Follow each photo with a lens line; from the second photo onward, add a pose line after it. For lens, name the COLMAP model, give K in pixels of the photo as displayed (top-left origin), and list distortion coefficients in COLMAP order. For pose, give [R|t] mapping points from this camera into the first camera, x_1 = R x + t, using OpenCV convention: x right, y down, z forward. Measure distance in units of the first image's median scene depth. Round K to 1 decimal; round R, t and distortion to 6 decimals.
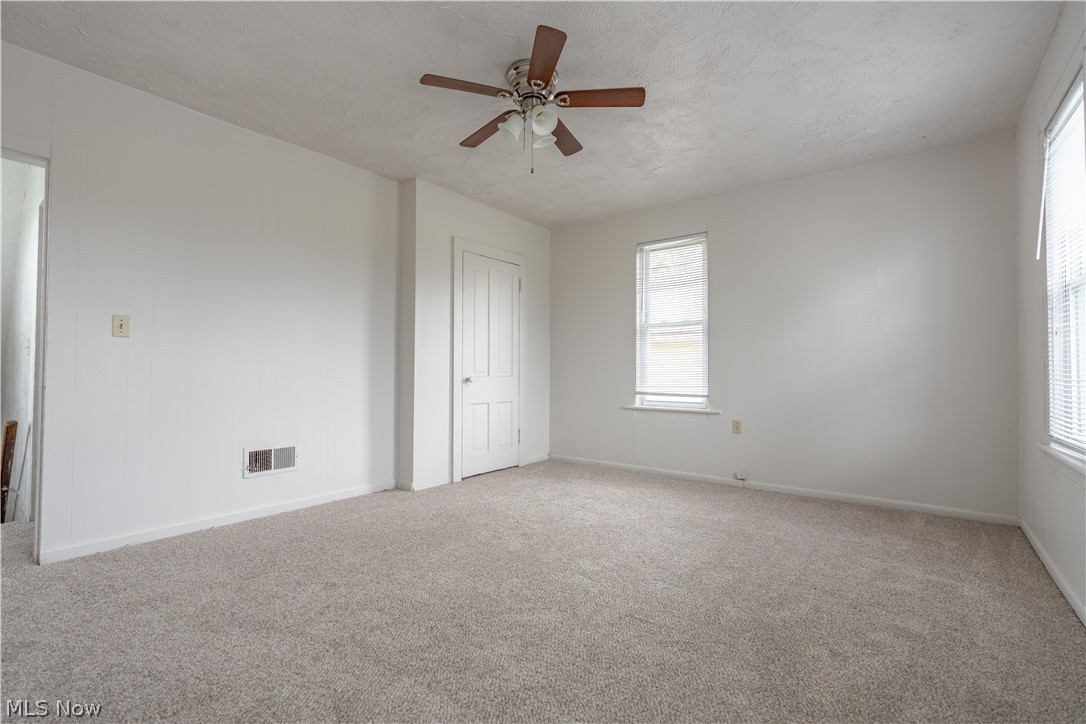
lens RADIAL K [[484.8, 0, 541.5], [0, 484.8, 365.4], [0, 0, 1]] dist [-0.002014, -0.000115]
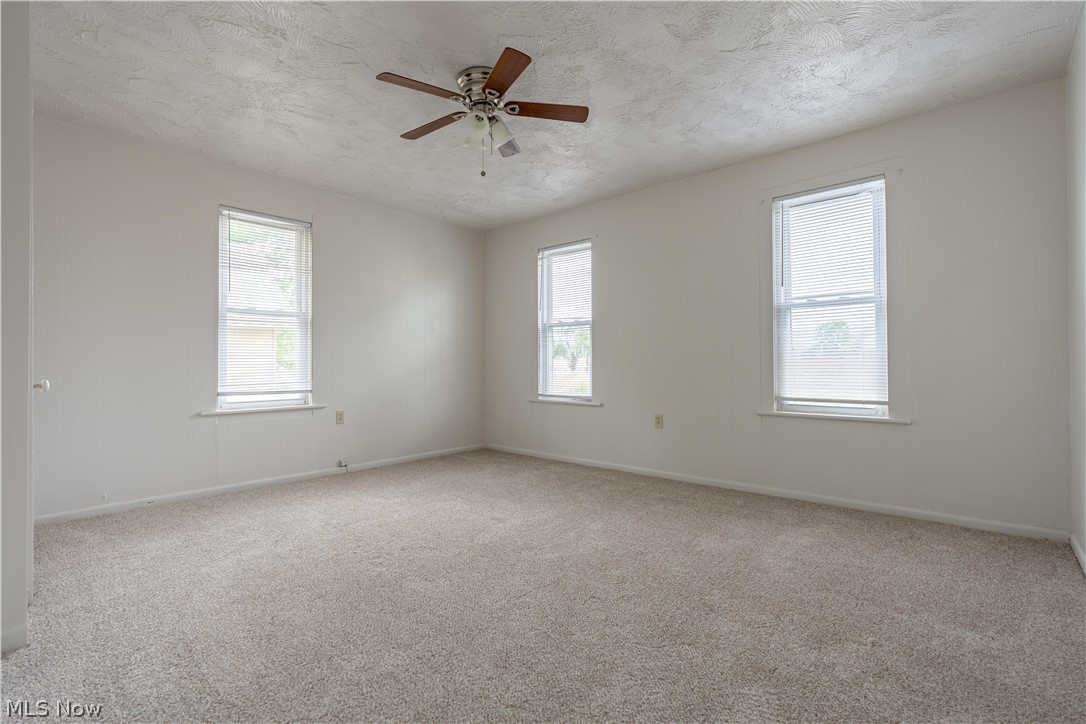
lens RADIAL K [[484.8, 0, 541.8], [0, 484.8, 360.4], [0, 0, 1]] dist [-0.002014, -0.000115]
pose [[0.074733, 0.006779, 0.997181, -0.599931], [-0.005983, 0.999962, -0.006350, 0.004711], [-0.997186, -0.005491, 0.074771, 0.460637]]
